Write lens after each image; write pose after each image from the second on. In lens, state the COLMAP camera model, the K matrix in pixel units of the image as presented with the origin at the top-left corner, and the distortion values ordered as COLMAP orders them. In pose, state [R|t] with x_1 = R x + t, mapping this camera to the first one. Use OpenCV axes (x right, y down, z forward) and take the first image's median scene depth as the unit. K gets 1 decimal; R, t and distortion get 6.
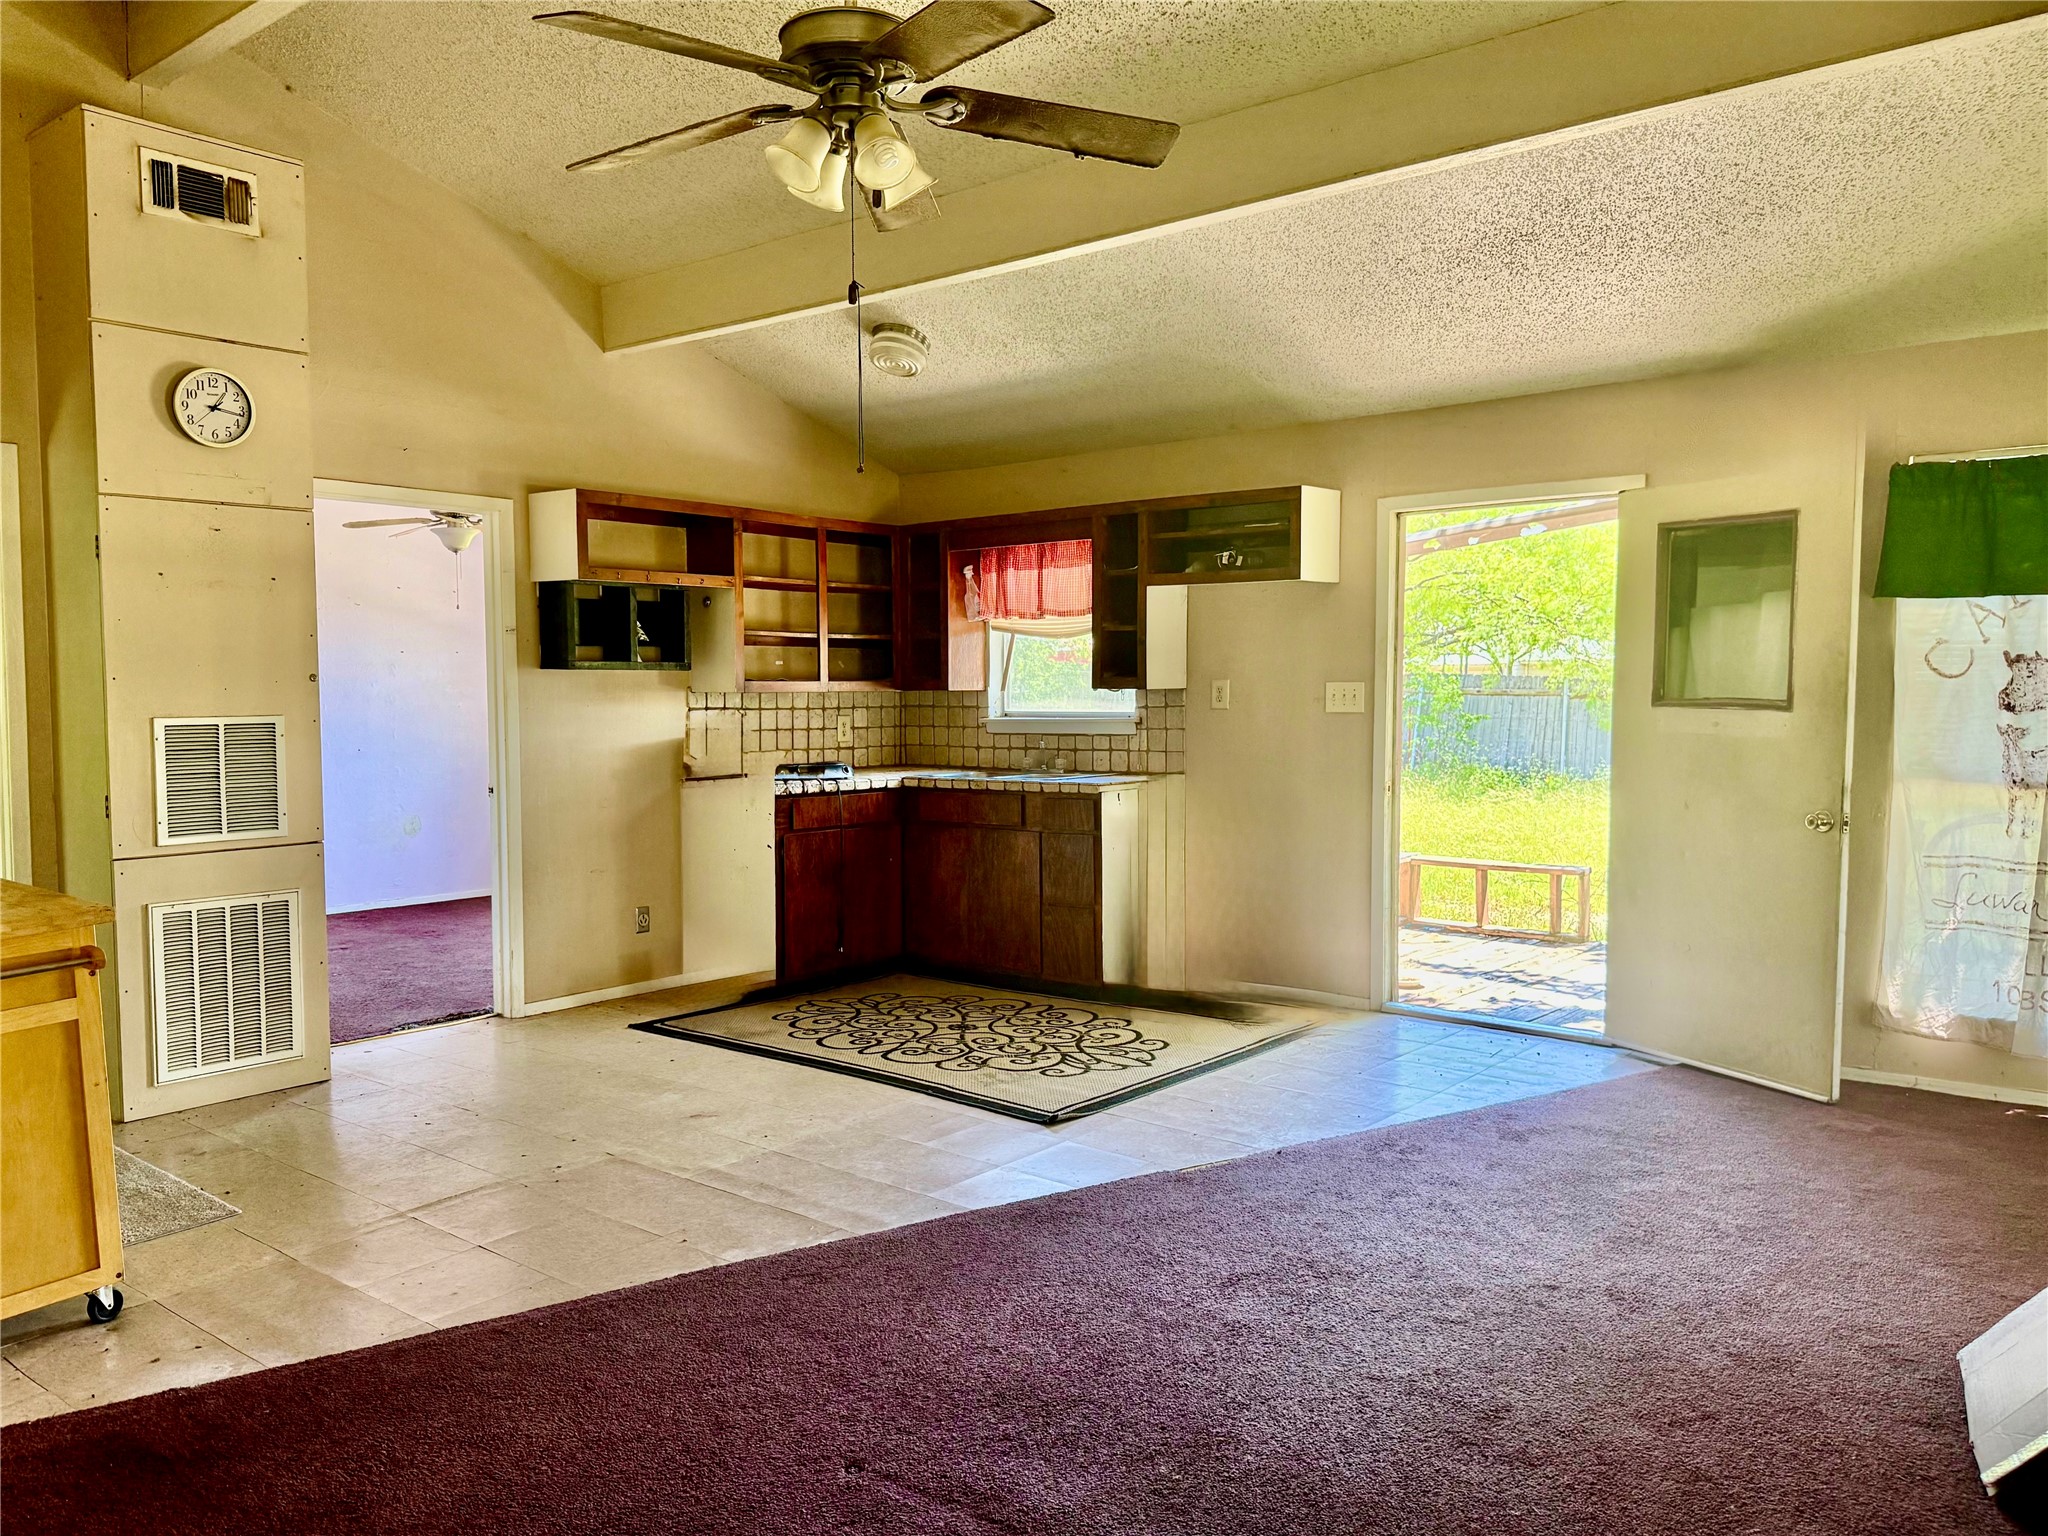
lens RADIAL K [[1483.8, 0, 1018.7], [0, 1483.8, 774.4], [0, 0, 1]] dist [0.104679, -0.148683]
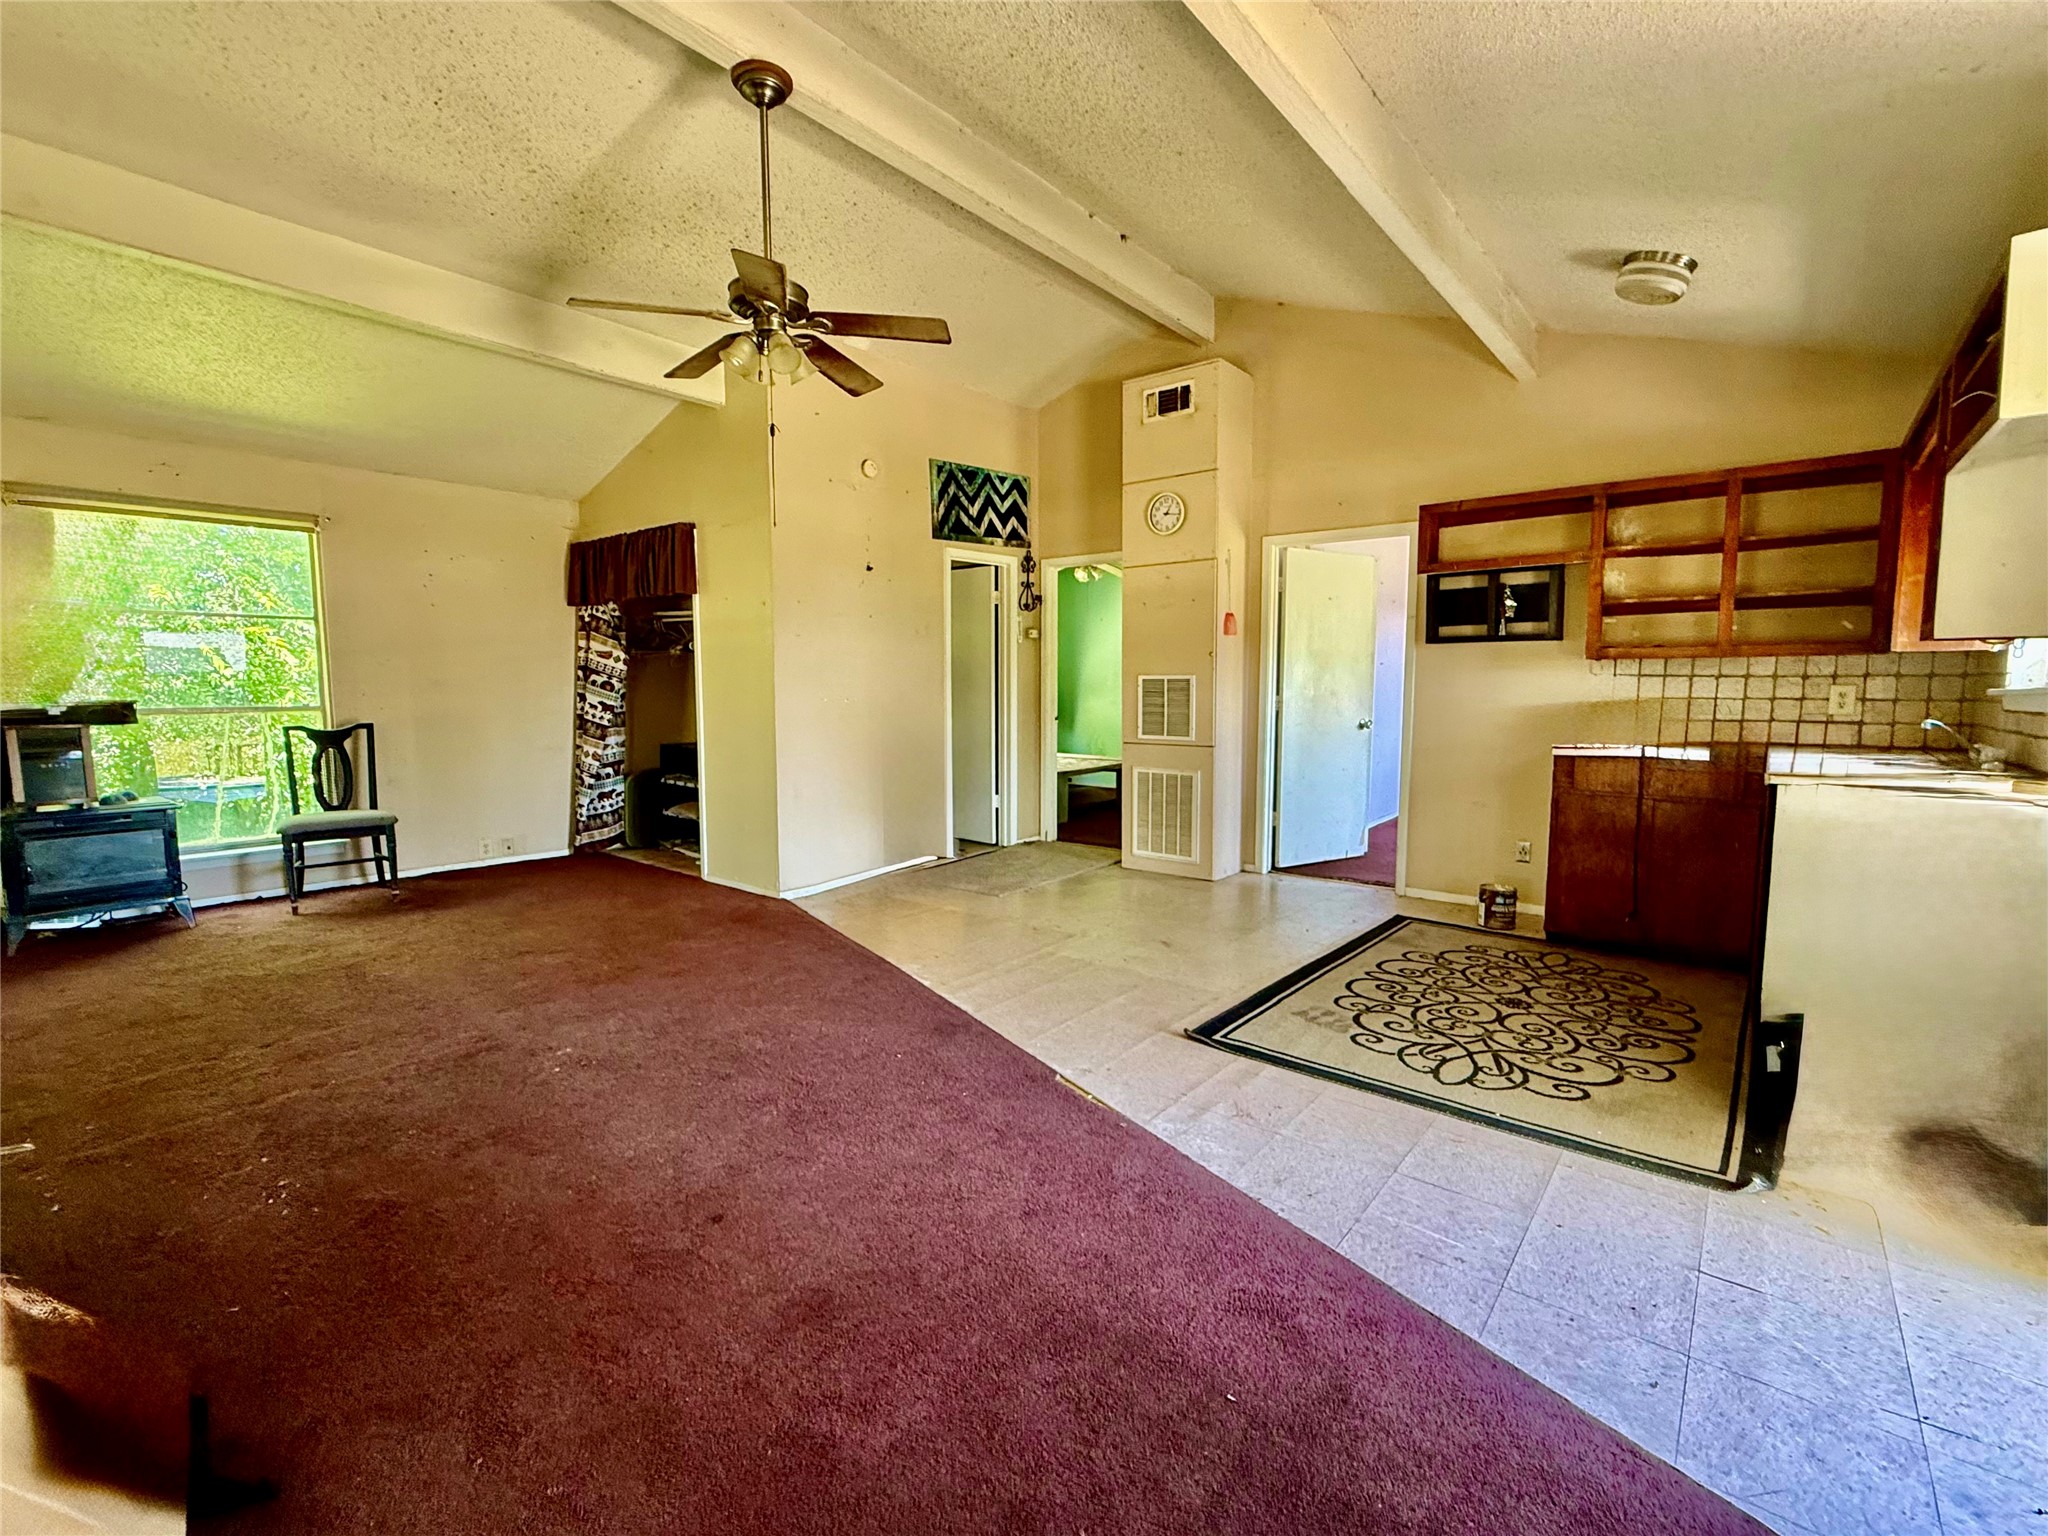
lens RADIAL K [[920.0, 0, 1023.8], [0, 920.0, 764.9], [0, 0, 1]] dist [0.002880, -0.000049]
pose [[0.007585, 0.094483, -0.995498, 0.581323], [-0.059703, 0.993793, 0.093866, -0.021173], [0.998187, 0.058722, 0.013179, 0.724181]]
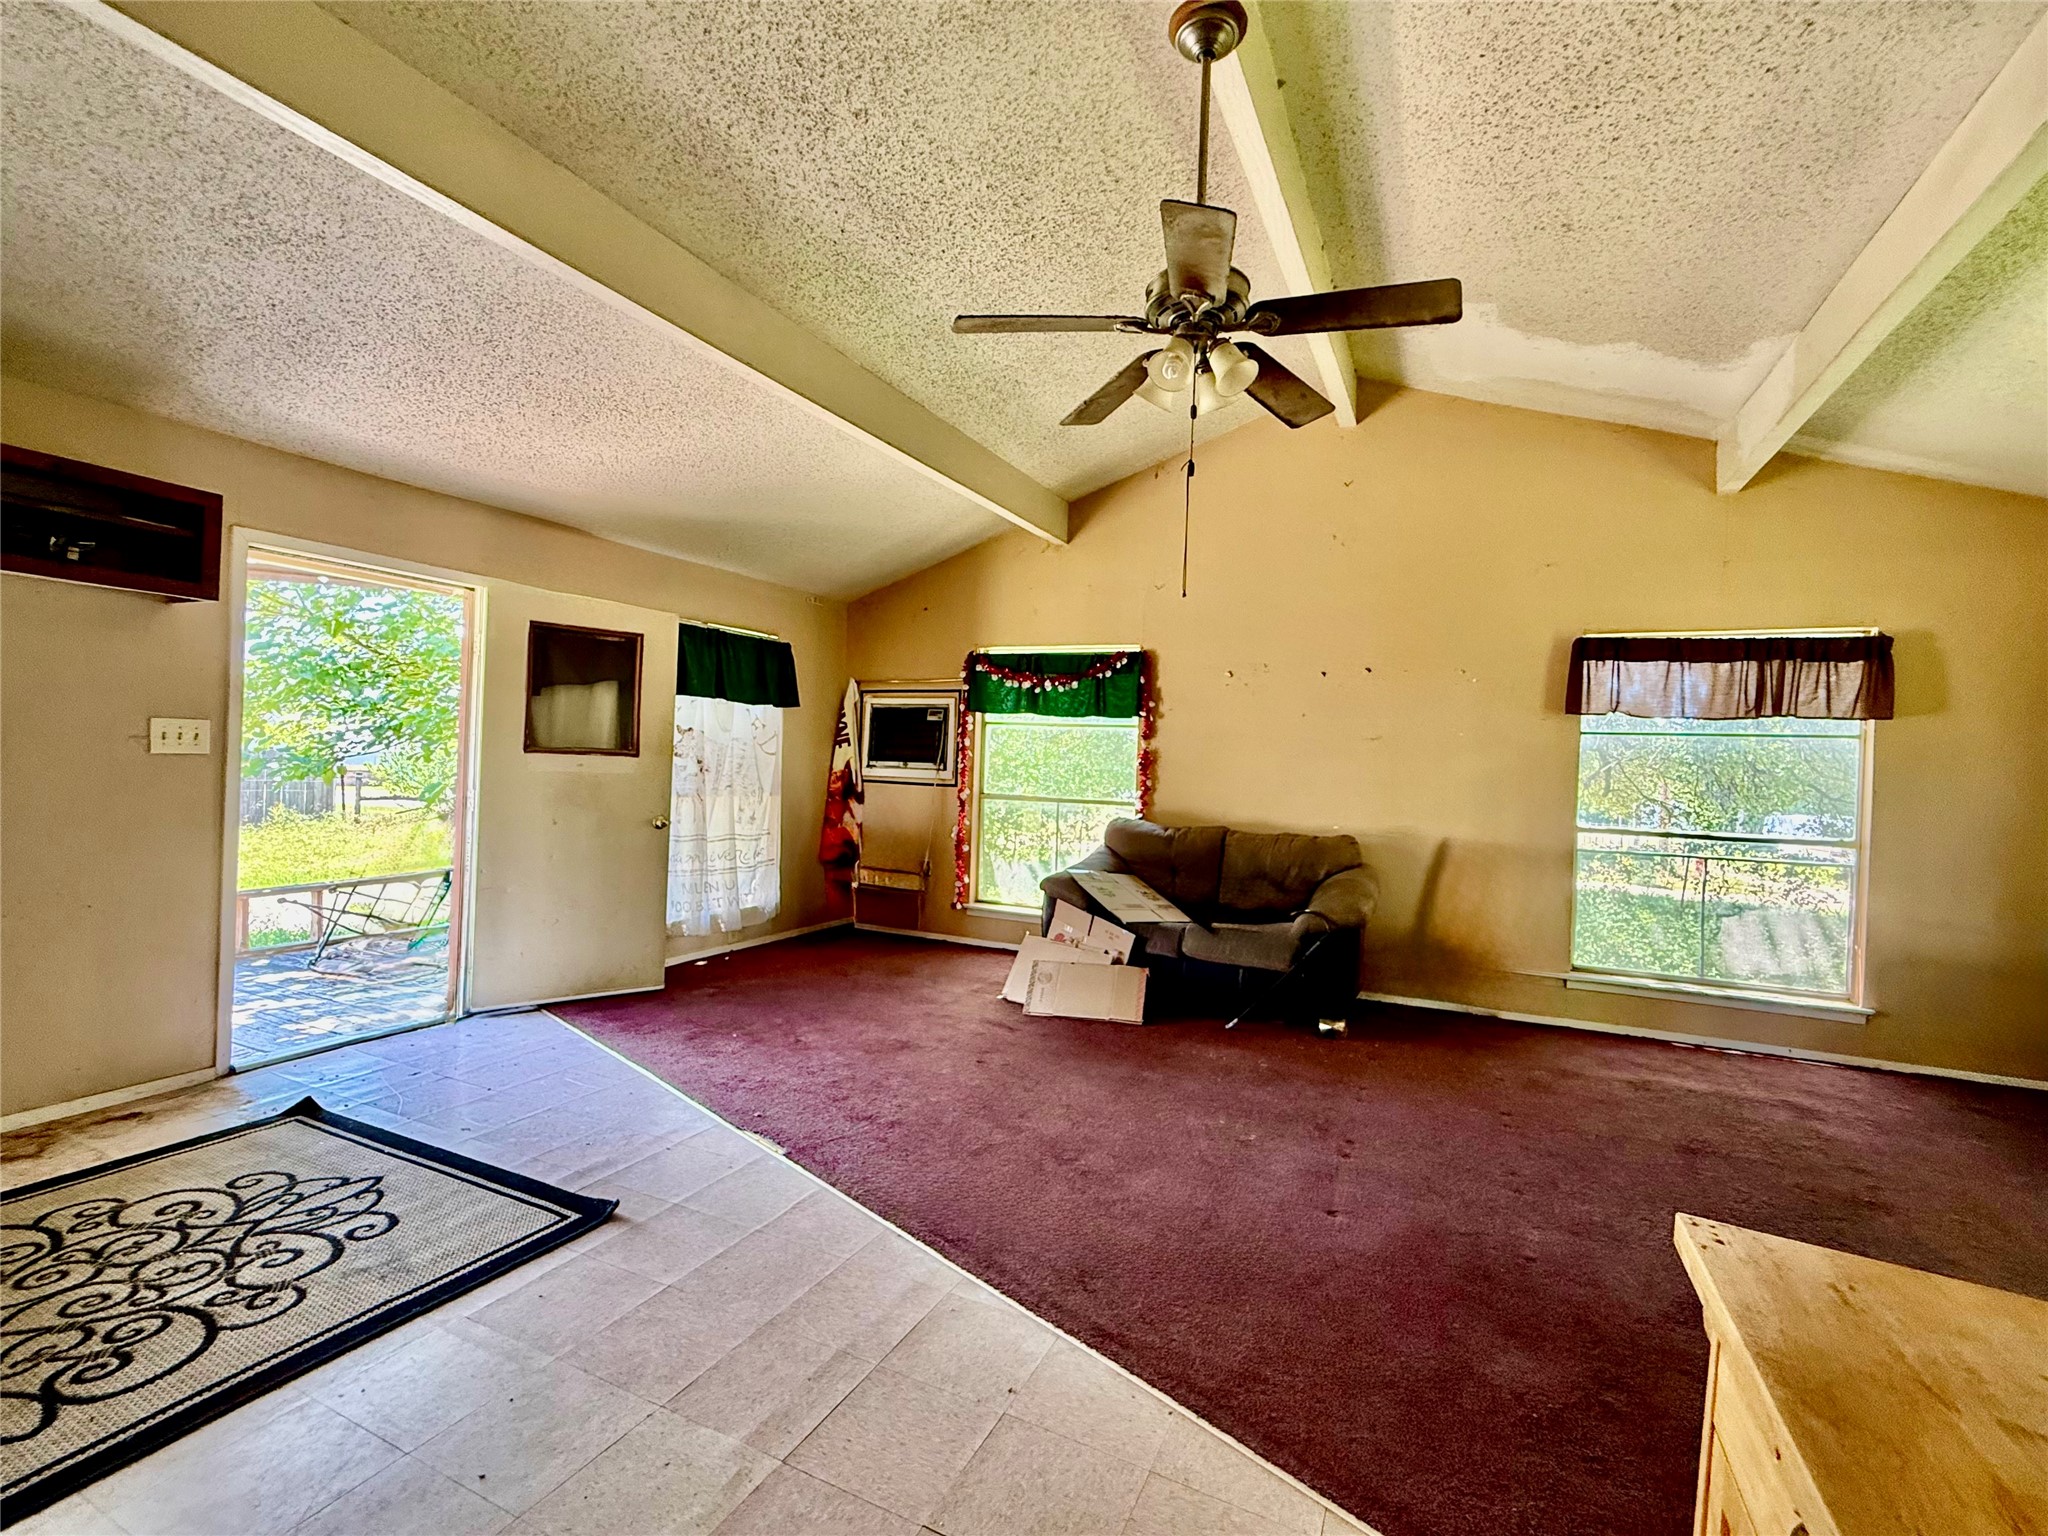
lens RADIAL K [[915.1, 0, 1025.0], [0, 915.1, 766.0], [0, 0, 1]] dist [0.002004, 0.000222]
pose [[-0.237511, -0.015780, 0.971257, -0.489000], [0.023425, 0.999484, 0.021967, -0.039758], [-0.971102, 0.027969, -0.237019, 0.743788]]
